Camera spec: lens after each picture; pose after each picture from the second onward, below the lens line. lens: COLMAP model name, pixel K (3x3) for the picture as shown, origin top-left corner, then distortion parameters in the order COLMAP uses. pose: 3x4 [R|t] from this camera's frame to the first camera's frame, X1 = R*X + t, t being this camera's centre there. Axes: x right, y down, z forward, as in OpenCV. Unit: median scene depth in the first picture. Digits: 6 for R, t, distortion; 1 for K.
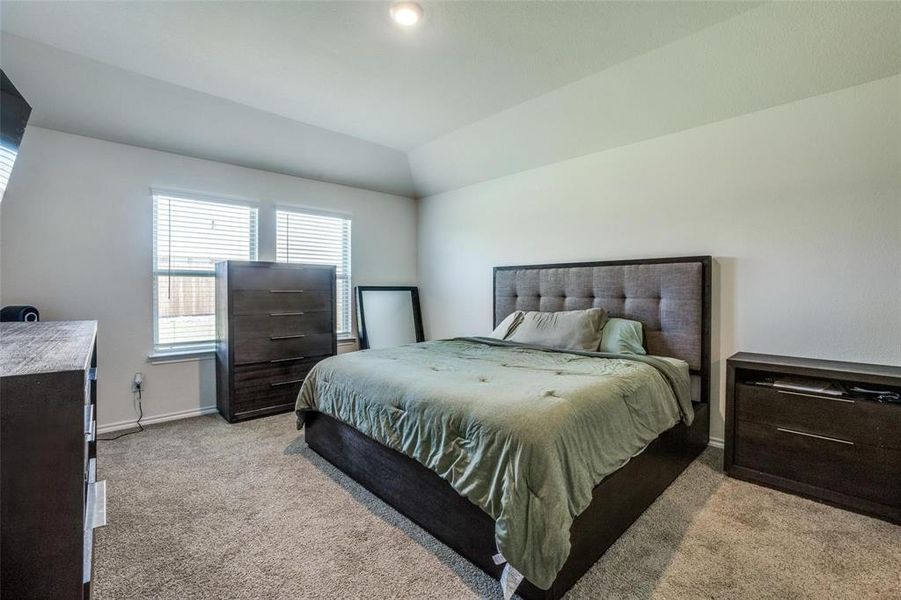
lens RADIAL K [[389.0, 0, 445.9], [0, 389.0, 292.6], [0, 0, 1]] dist [-0.041787, 0.008431]
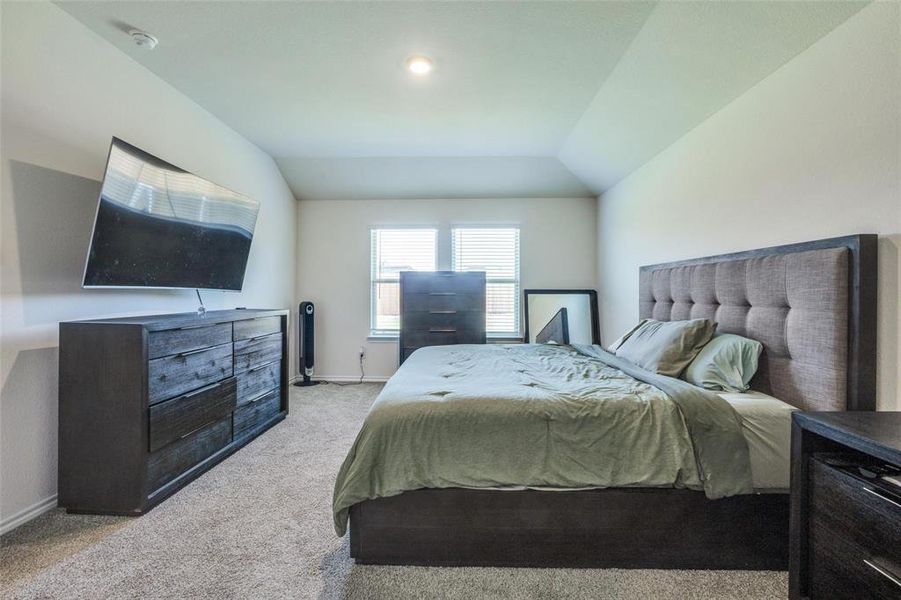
lens RADIAL K [[389.0, 0, 467.9], [0, 389.0, 293.9], [0, 0, 1]] dist [-0.041787, 0.008431]
pose [[0.718577, 0.004439, -0.695433, 0.544743], [-0.008017, 0.999966, -0.001901, -0.002356], [0.695401, 0.006941, 0.718589, 0.156612]]
